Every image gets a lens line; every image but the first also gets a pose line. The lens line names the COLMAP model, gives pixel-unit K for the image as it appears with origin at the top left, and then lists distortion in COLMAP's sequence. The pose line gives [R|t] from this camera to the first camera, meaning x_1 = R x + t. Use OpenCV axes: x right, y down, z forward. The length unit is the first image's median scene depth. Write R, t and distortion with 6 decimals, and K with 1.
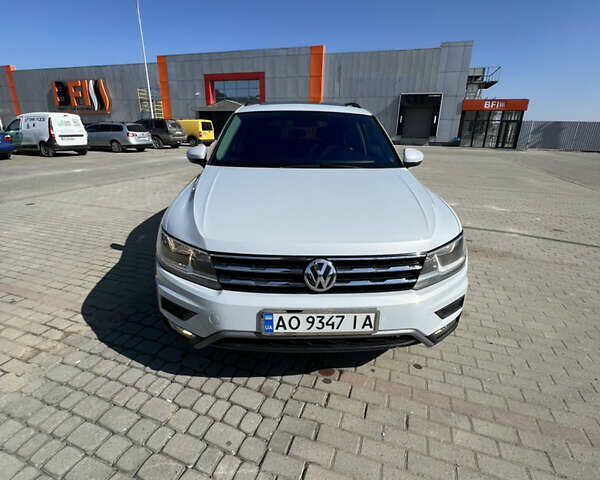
lens RADIAL K [[316.6, 0, 300.0], [0, 316.6, 240.0], [0, 0, 1]] dist [-0.000711, -0.000793]
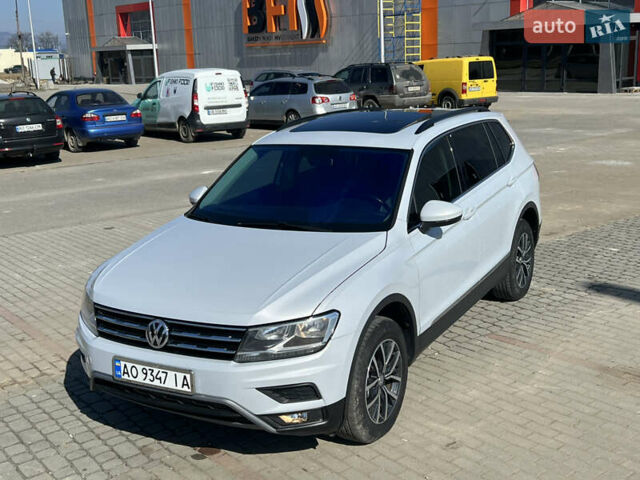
lens RADIAL K [[780.8, 0, 330.6], [0, 780.8, 255.4], [0, 0, 1]] dist [0.140785, -0.352861]
pose [[0.857234, 0.082907, -0.508208, 0.483115], [-0.125023, 0.990932, -0.049228, -0.025887], [0.499518, 0.105738, 0.859826, -0.277903]]
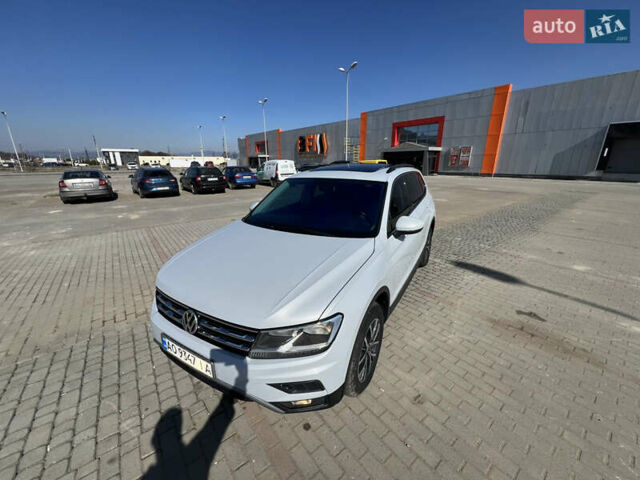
lens RADIAL K [[254.1, 0, 318.8], [0, 254.1, 242.5], [0, 0, 1]] dist [-0.001349, -0.000114]
pose [[0.842363, 0.142826, -0.519639, 0.253851], [-0.160901, 0.986915, 0.010429, -0.079471], [0.514329, 0.074826, 0.854322, 0.075046]]
